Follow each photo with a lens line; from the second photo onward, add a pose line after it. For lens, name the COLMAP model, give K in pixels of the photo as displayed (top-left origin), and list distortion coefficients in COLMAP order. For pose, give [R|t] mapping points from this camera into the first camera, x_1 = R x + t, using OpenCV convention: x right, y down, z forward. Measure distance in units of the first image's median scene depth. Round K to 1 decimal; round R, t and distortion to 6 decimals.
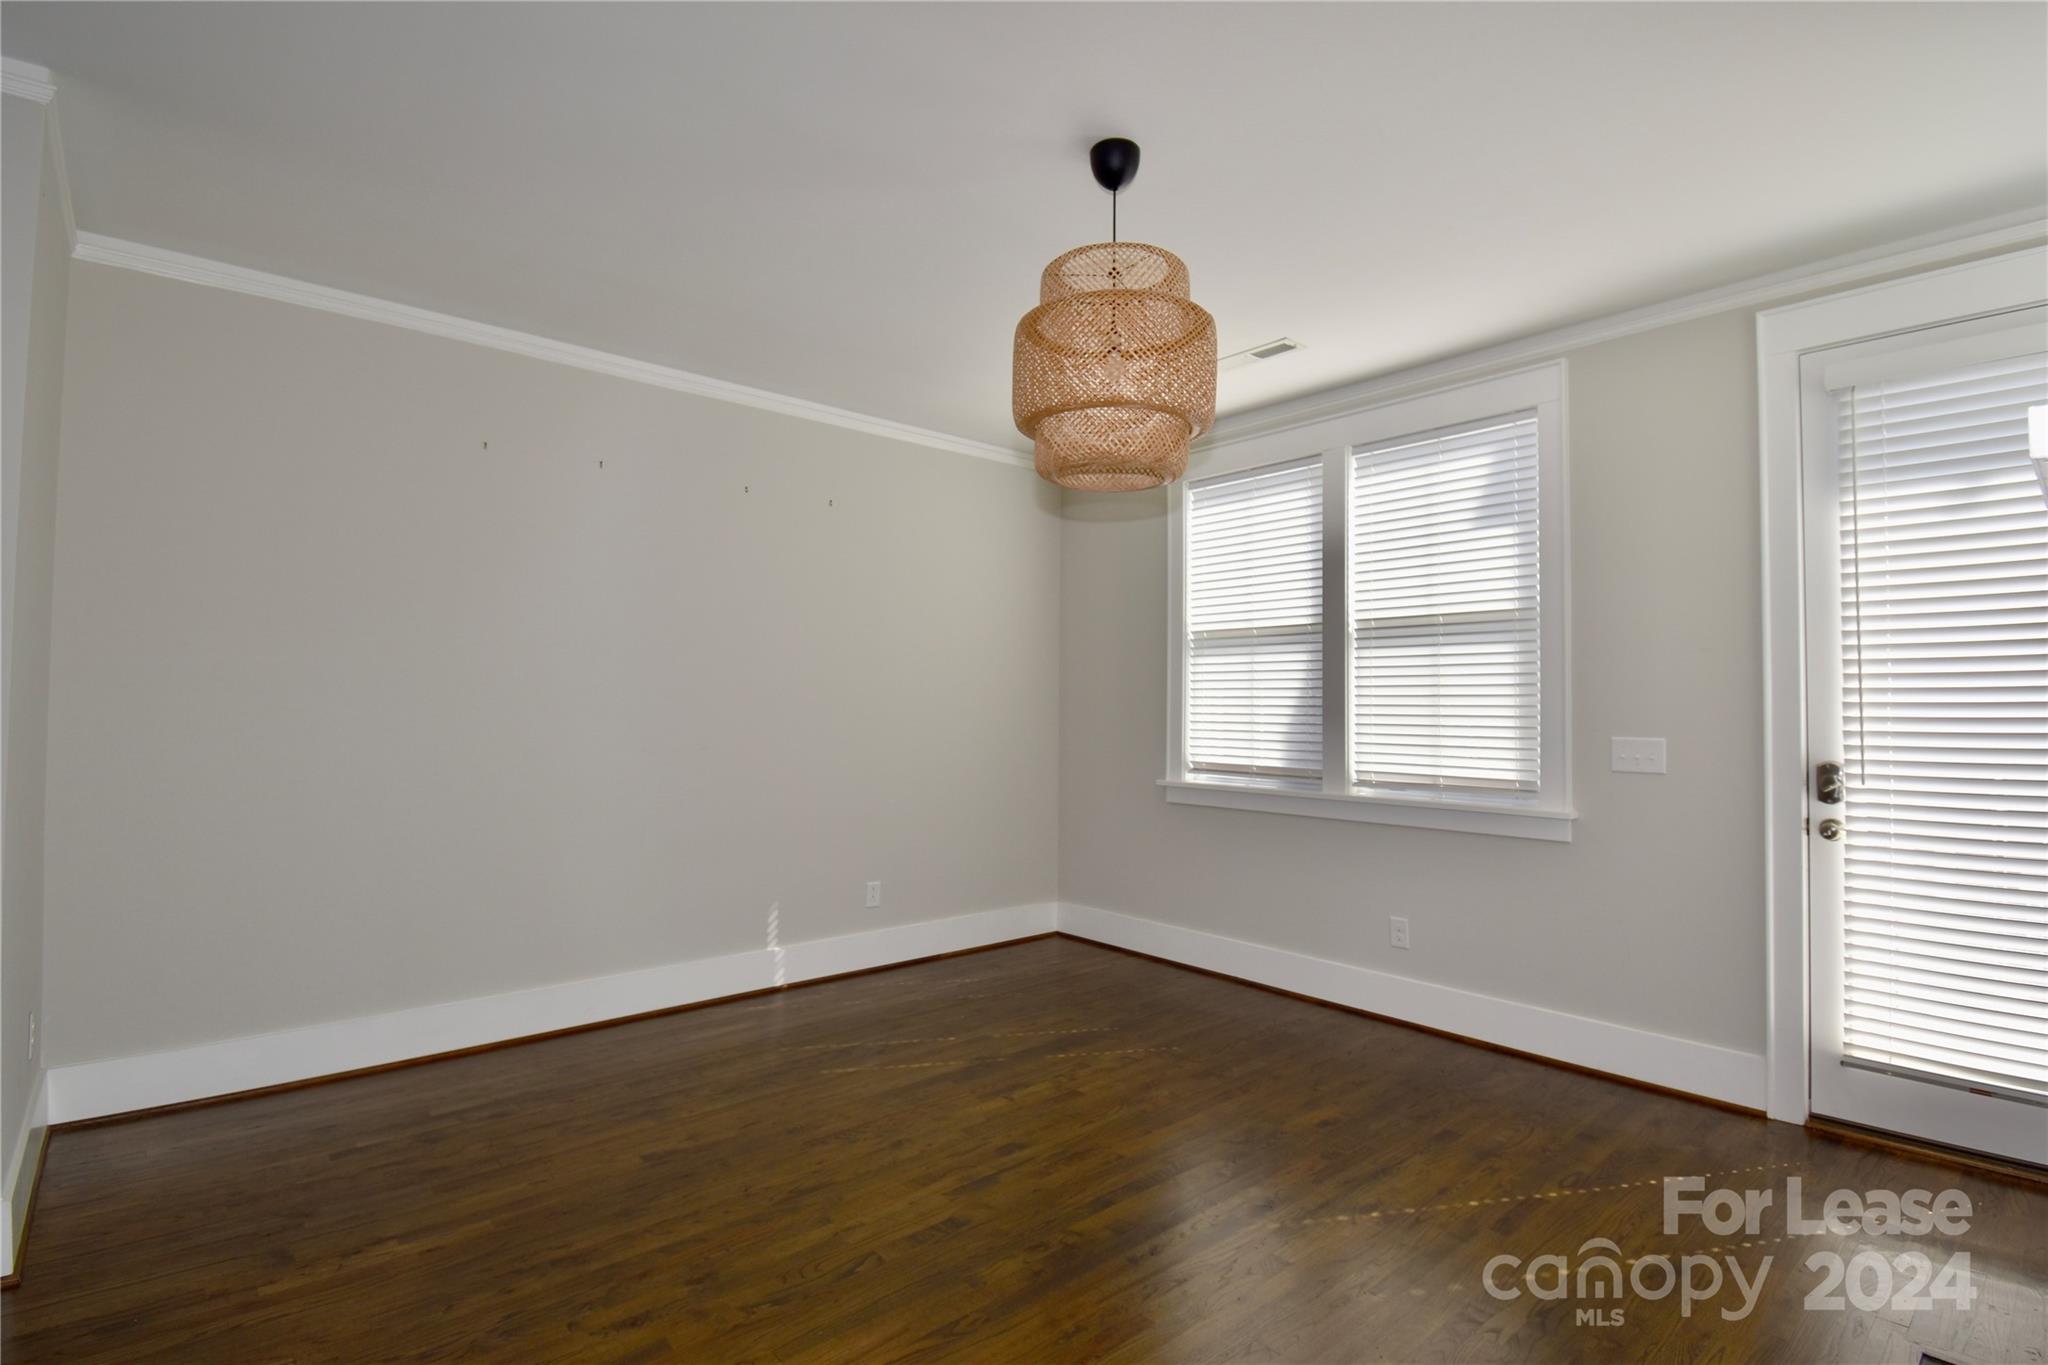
lens RADIAL K [[972.4, 0, 1032.8], [0, 972.4, 684.8], [0, 0, 1]] dist [0.015799, -0.029480]
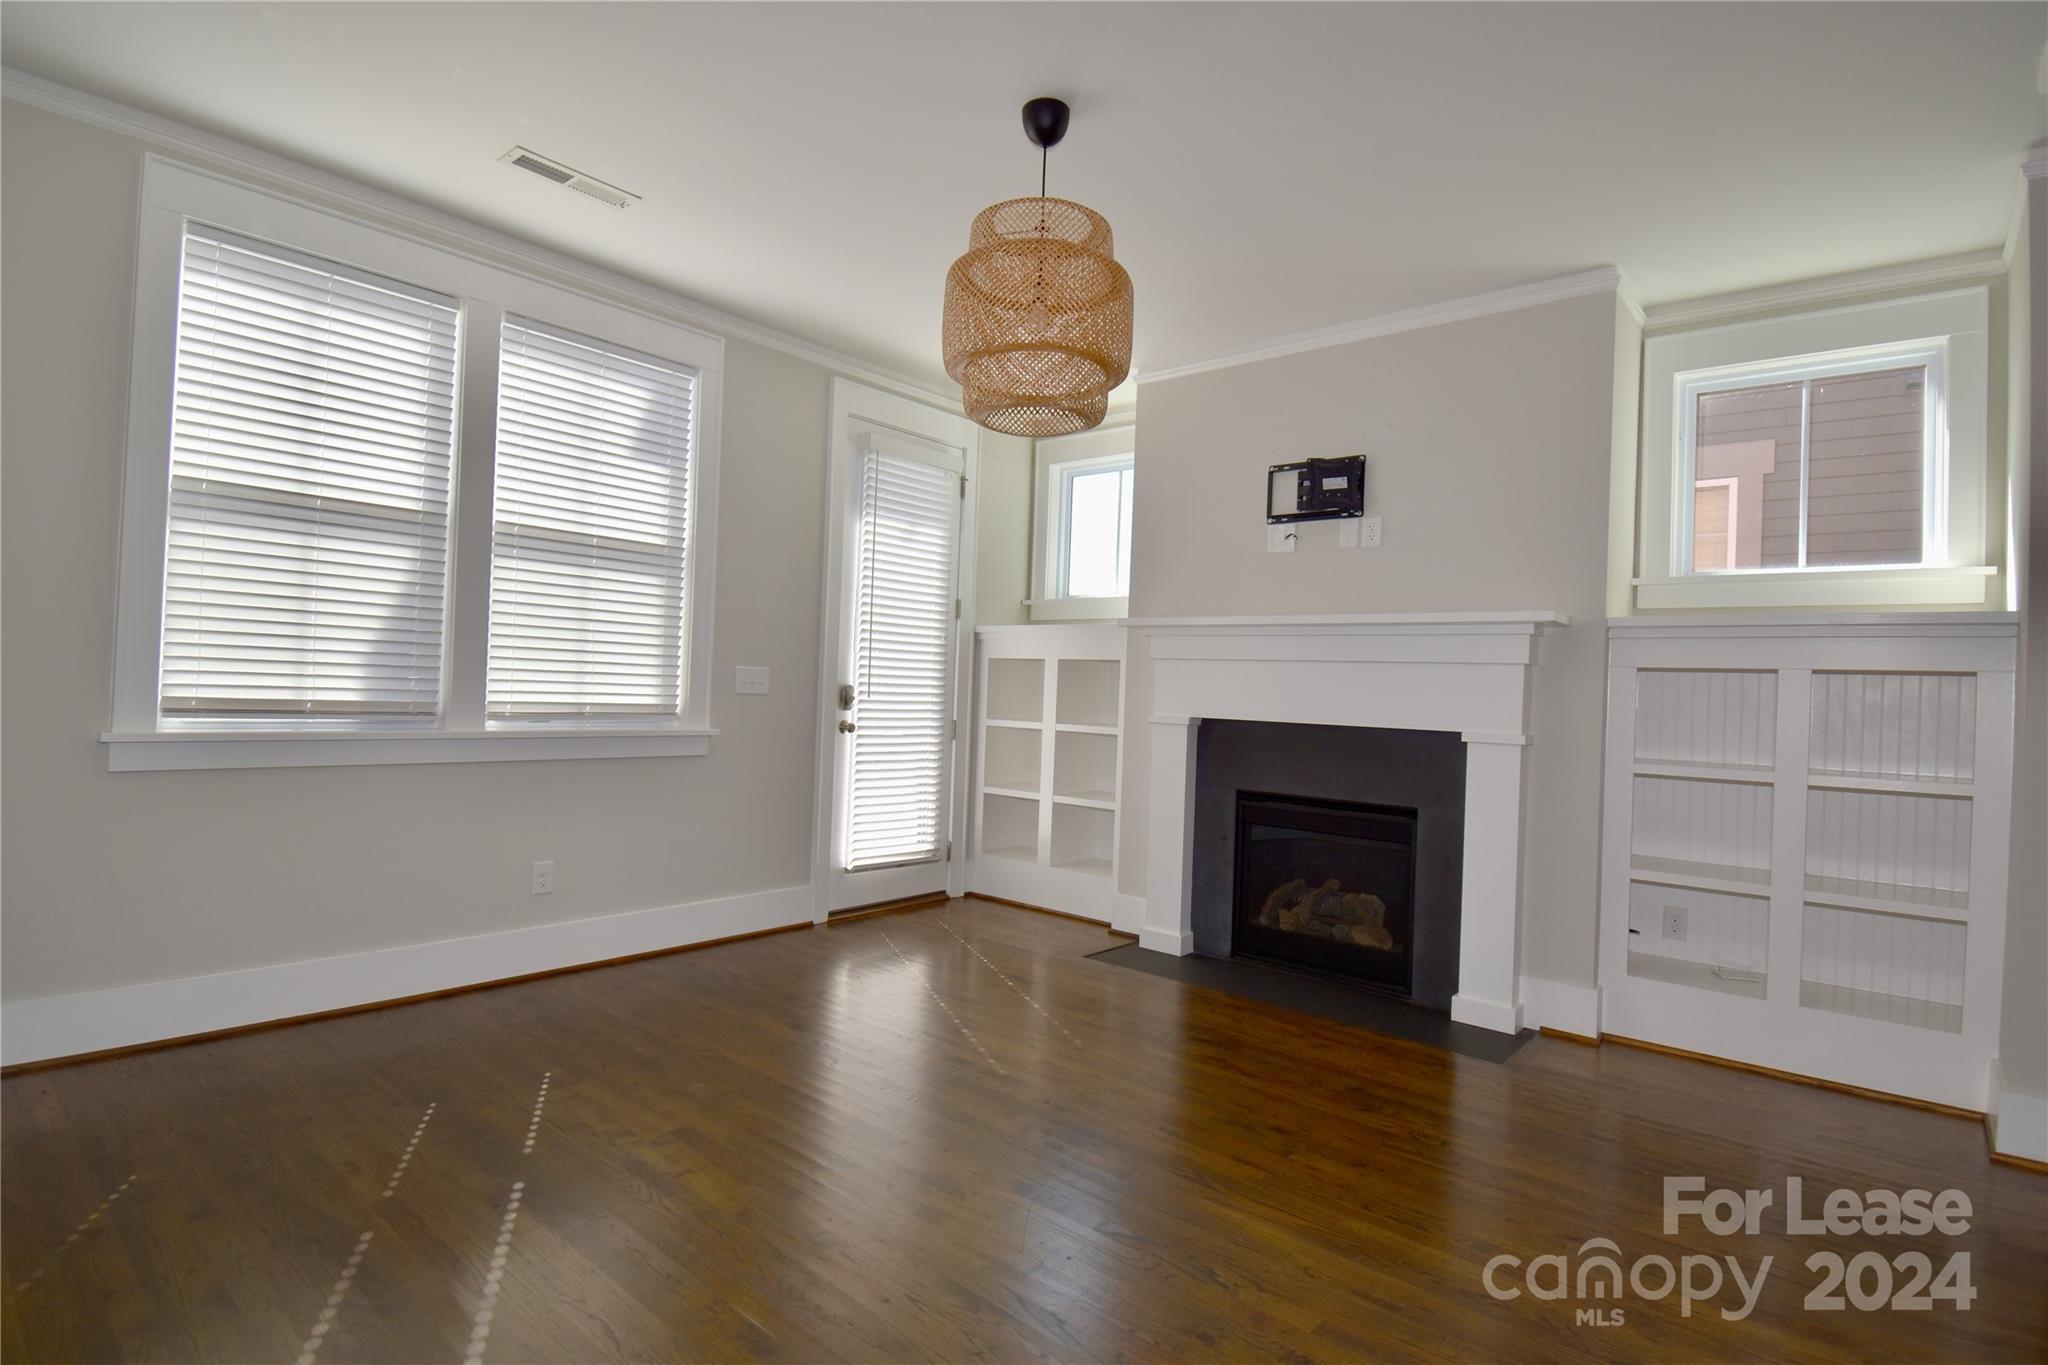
lens RADIAL K [[1022.1, 0, 1007.0], [0, 1022.1, 680.2], [0, 0, 1]] dist [0.031194, -0.000365]
pose [[-0.129366, -0.005677, 0.991581, -0.643770], [-0.065516, 0.997848, -0.002835, 0.046309], [-0.989430, -0.065331, -0.129459, 0.723860]]
